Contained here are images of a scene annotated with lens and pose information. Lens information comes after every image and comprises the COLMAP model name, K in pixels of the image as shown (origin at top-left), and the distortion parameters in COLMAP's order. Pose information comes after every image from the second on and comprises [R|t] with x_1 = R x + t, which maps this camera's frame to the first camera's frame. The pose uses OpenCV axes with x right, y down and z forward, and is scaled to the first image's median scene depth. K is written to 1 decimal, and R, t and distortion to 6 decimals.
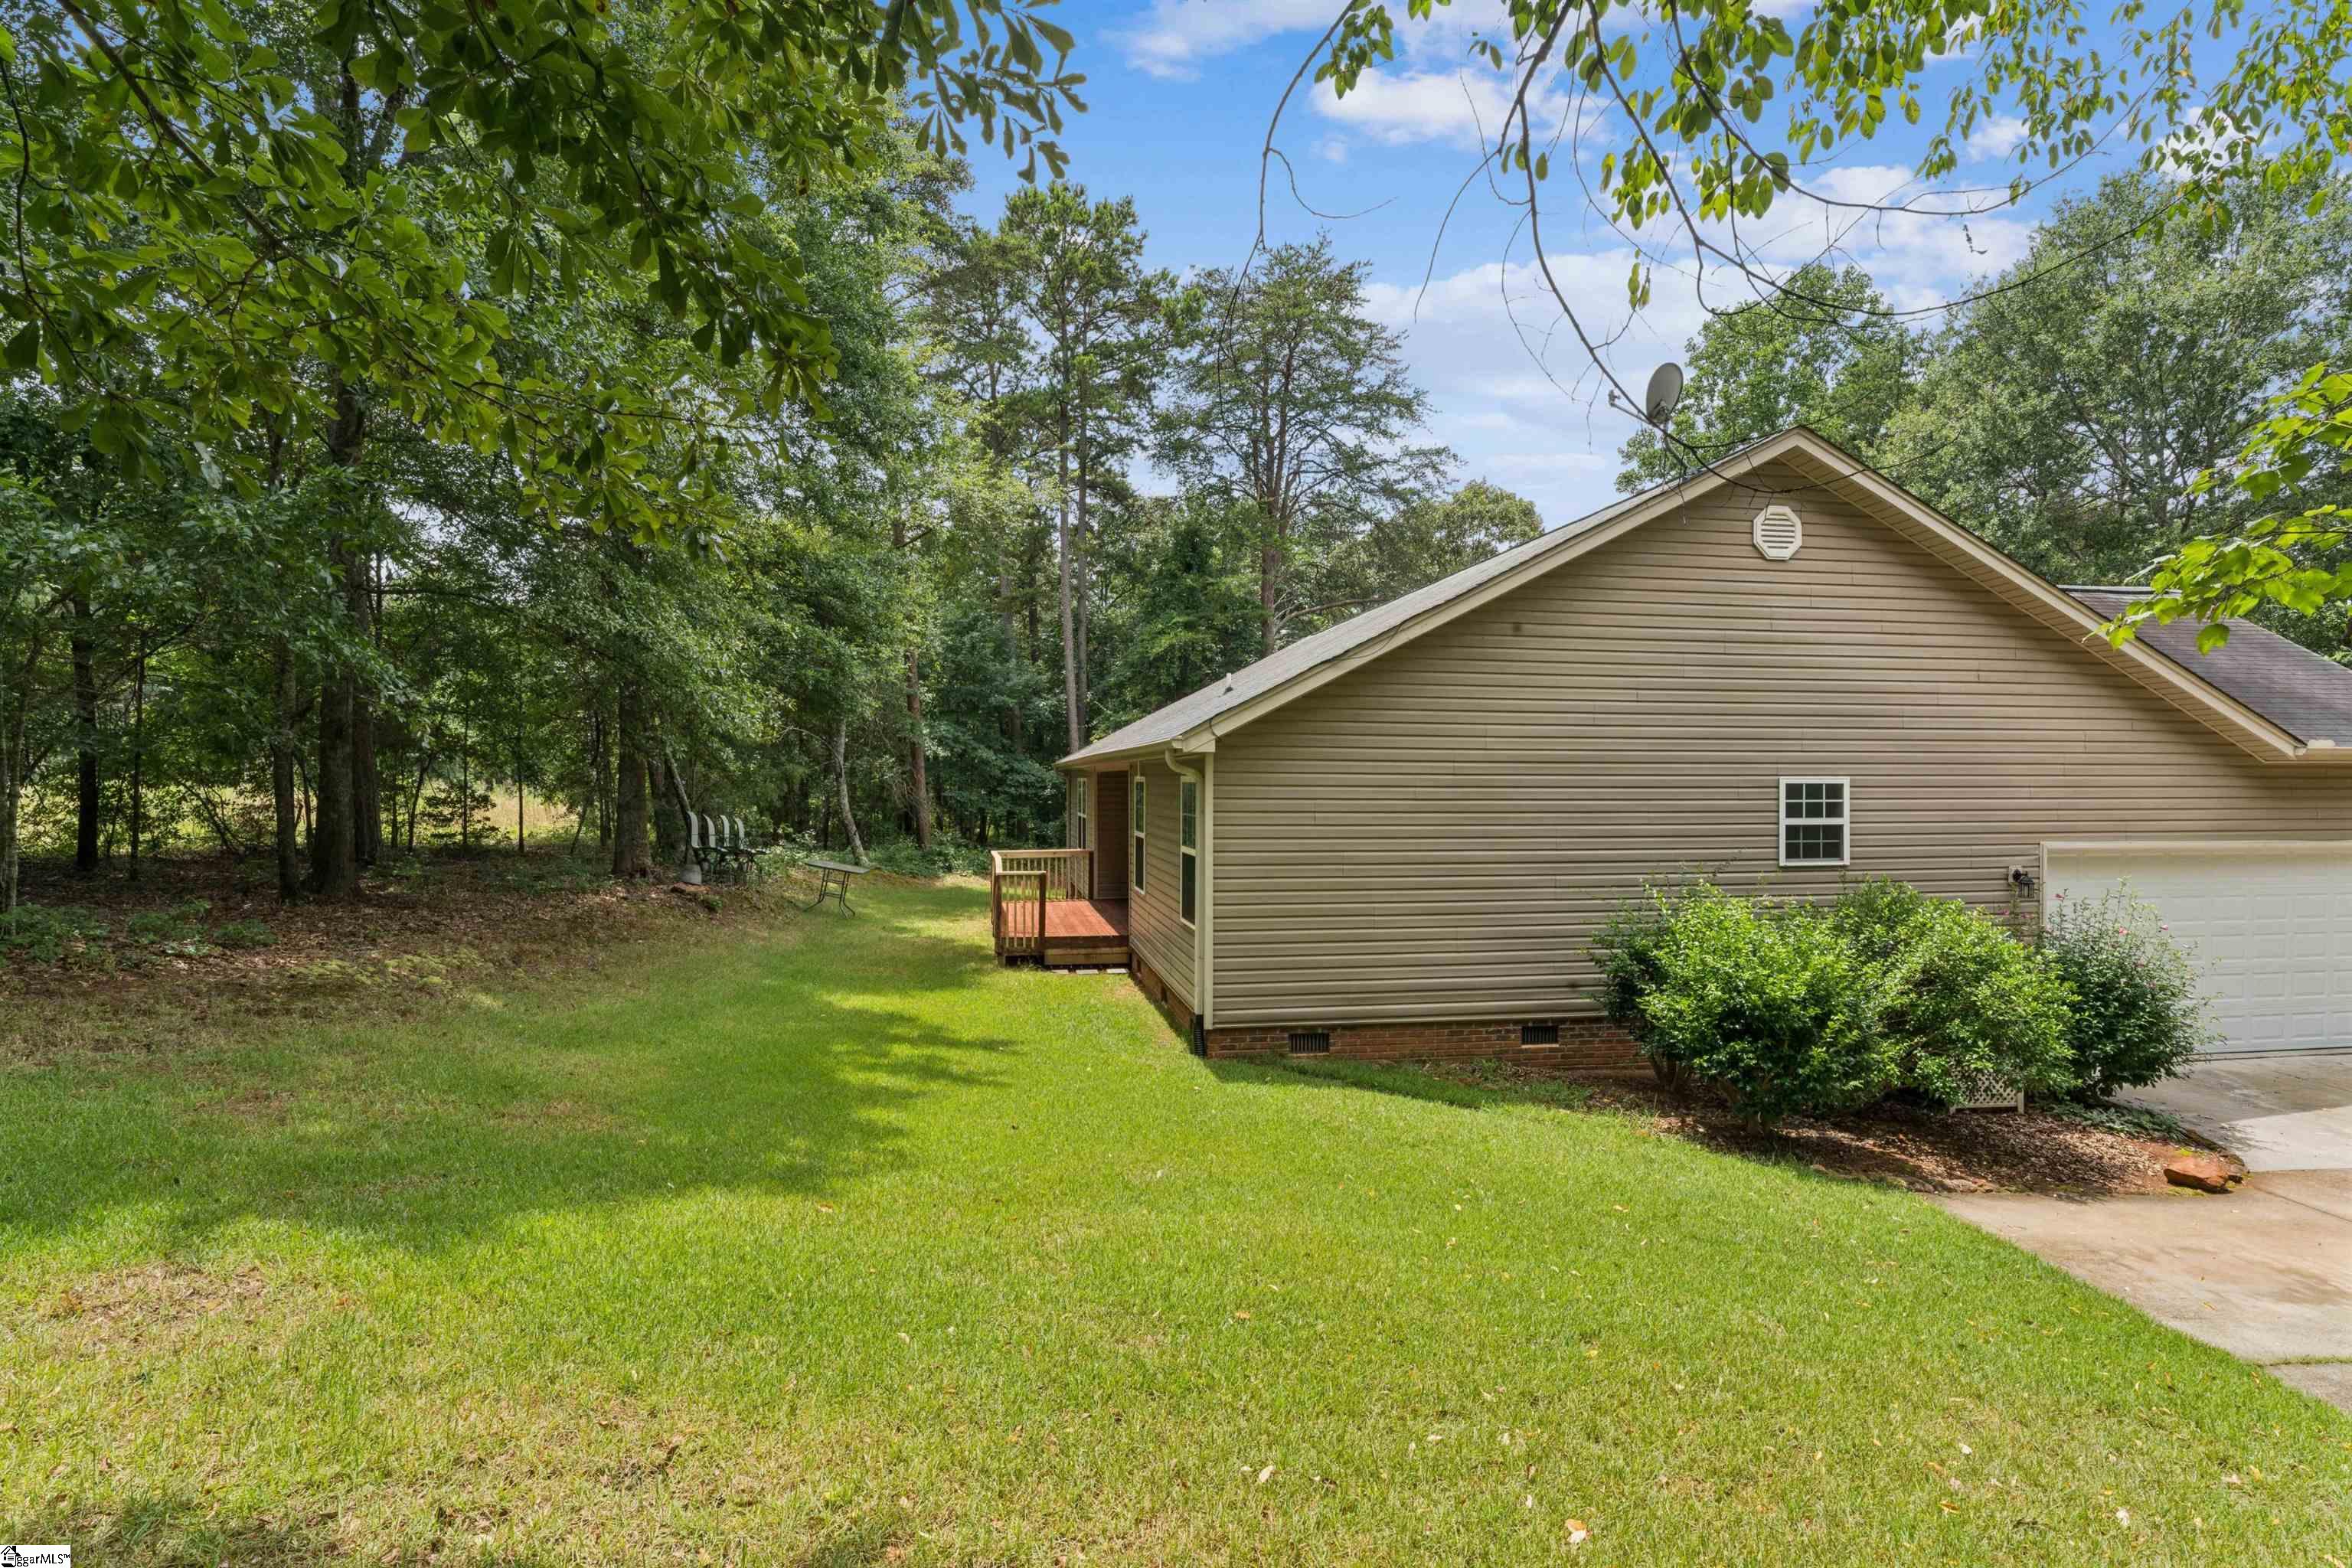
lens RADIAL K [[1094.8, 0, 1176.0], [0, 1094.8, 784.0], [0, 0, 1]] dist [0.000317, 0.000003]
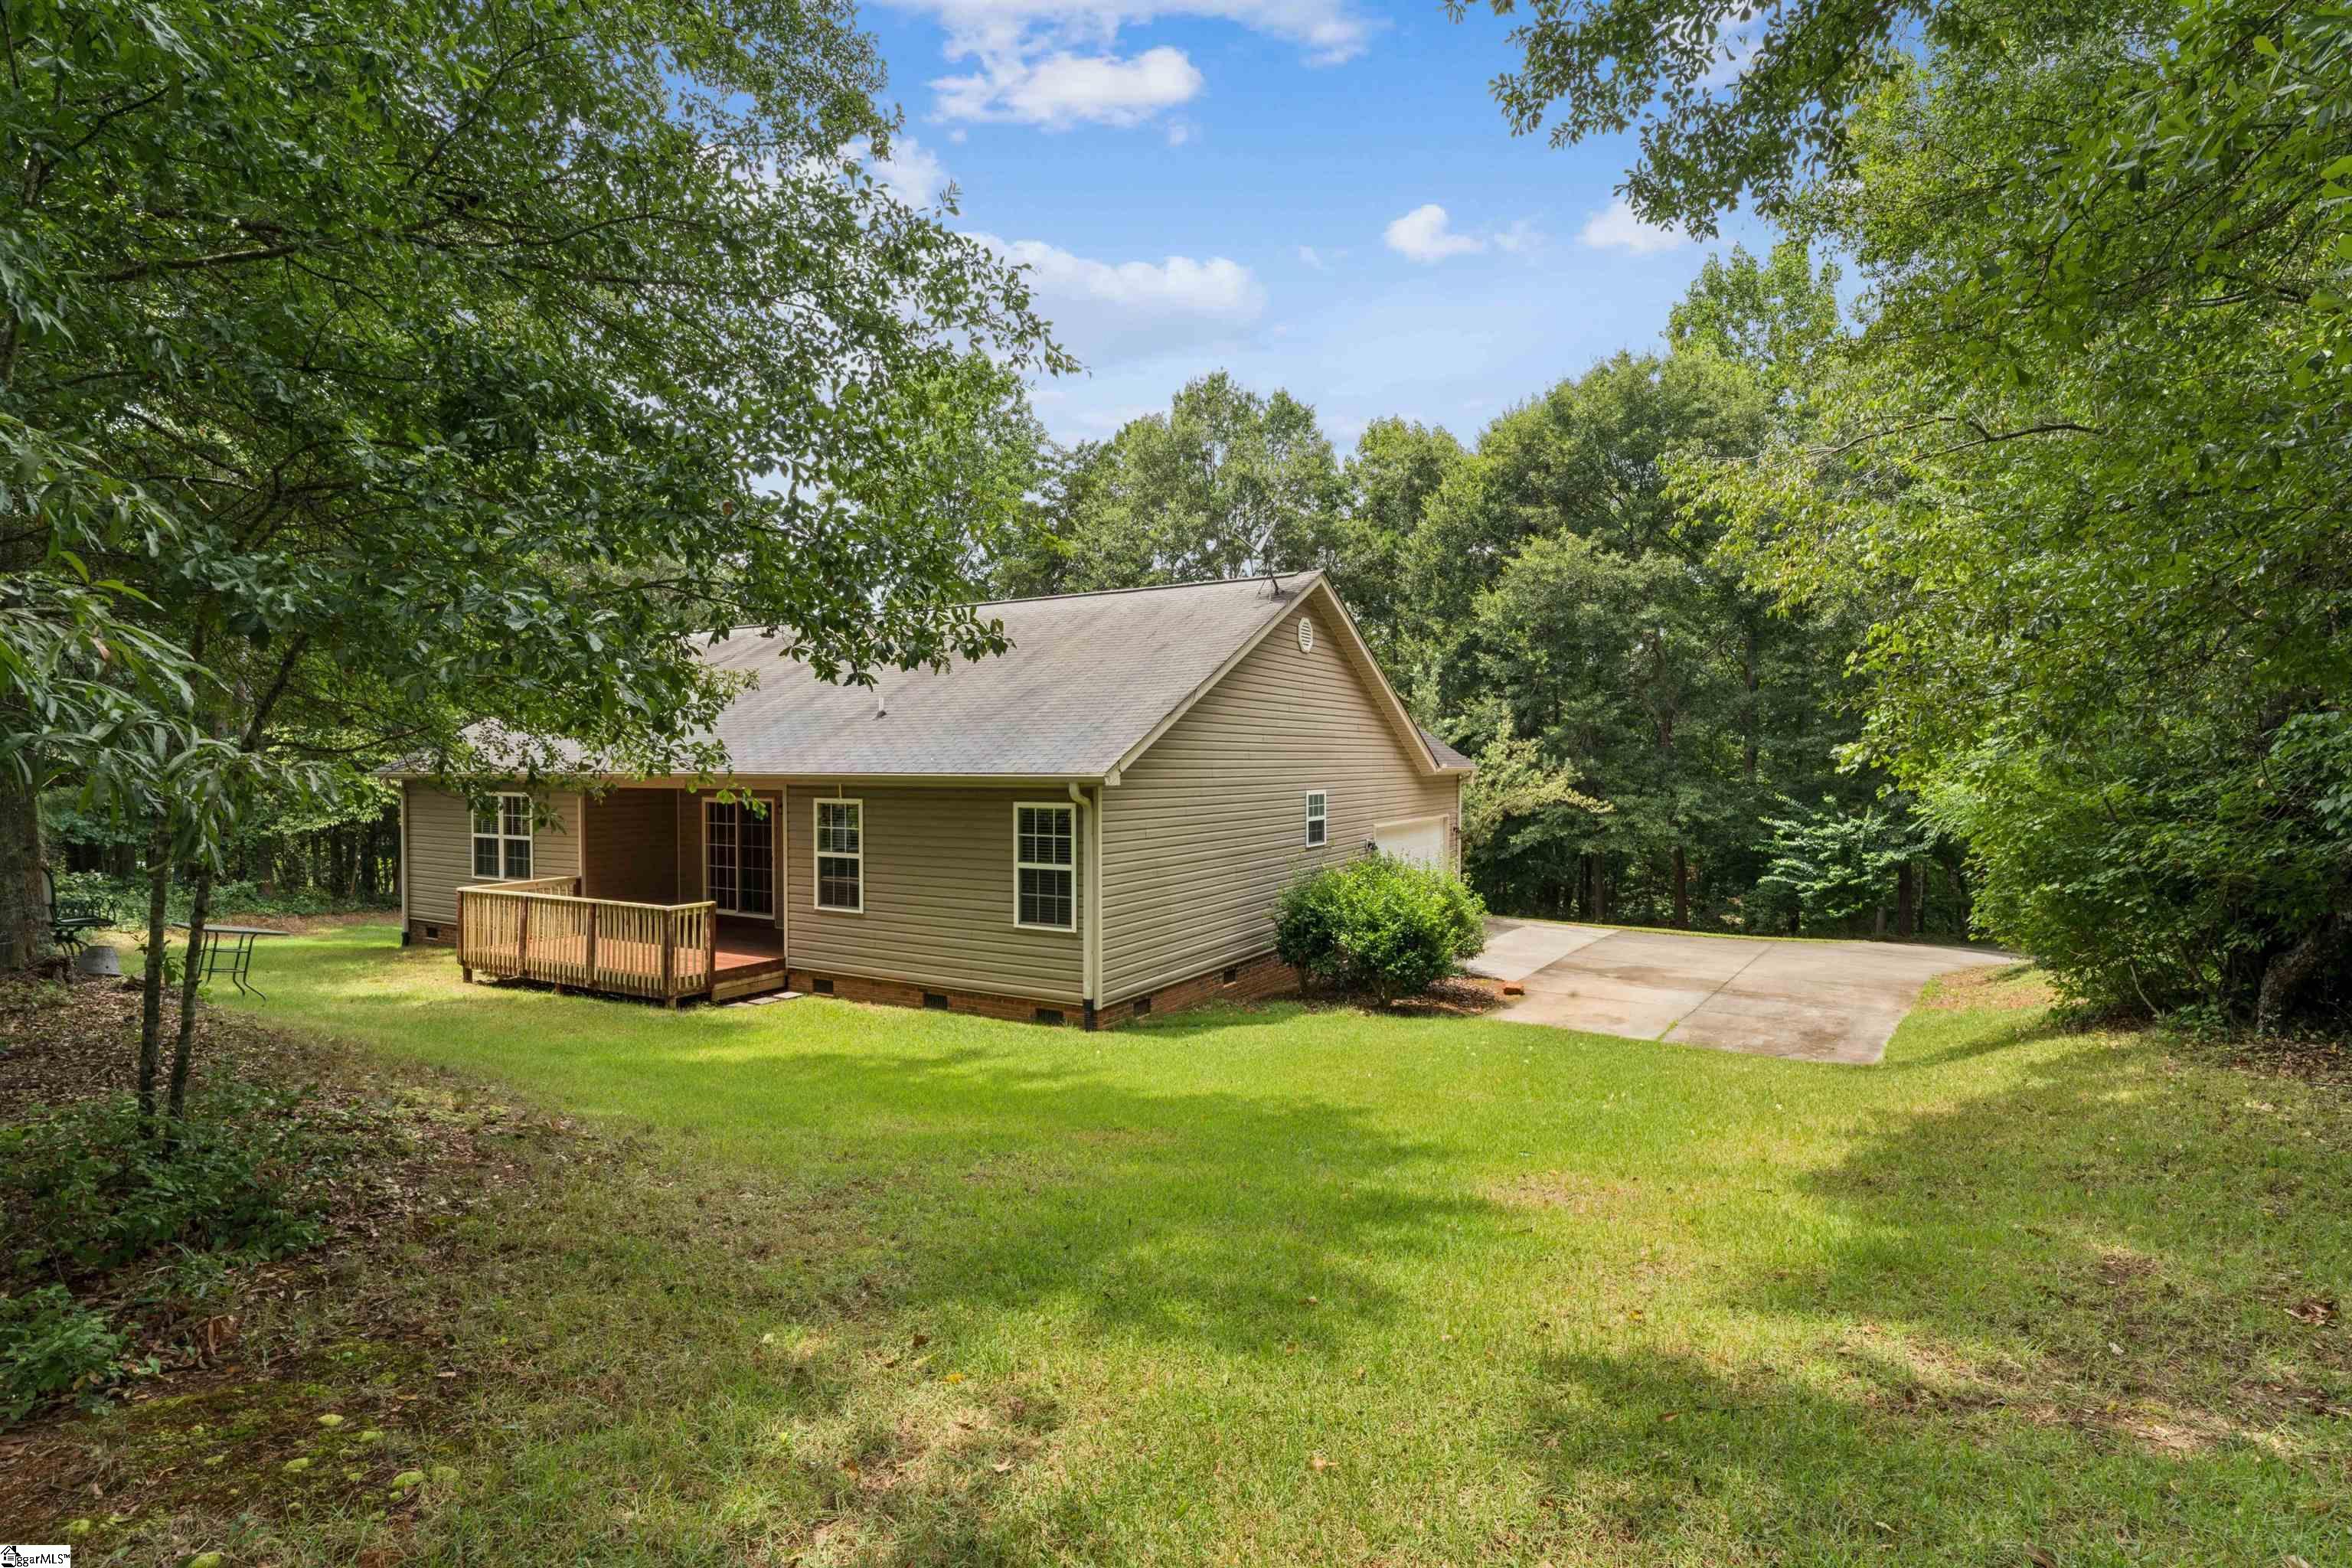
lens RADIAL K [[1126.6, 0, 1183.7], [0, 1126.6, 747.2], [0, 0, 1]] dist [-0.001514, -0.000221]
pose [[0.630896, 0.006904, 0.775837, -0.820484], [0.003261, 0.999928, -0.011550, -0.051105], [-0.775861, 0.009817, 0.630828, 0.114789]]
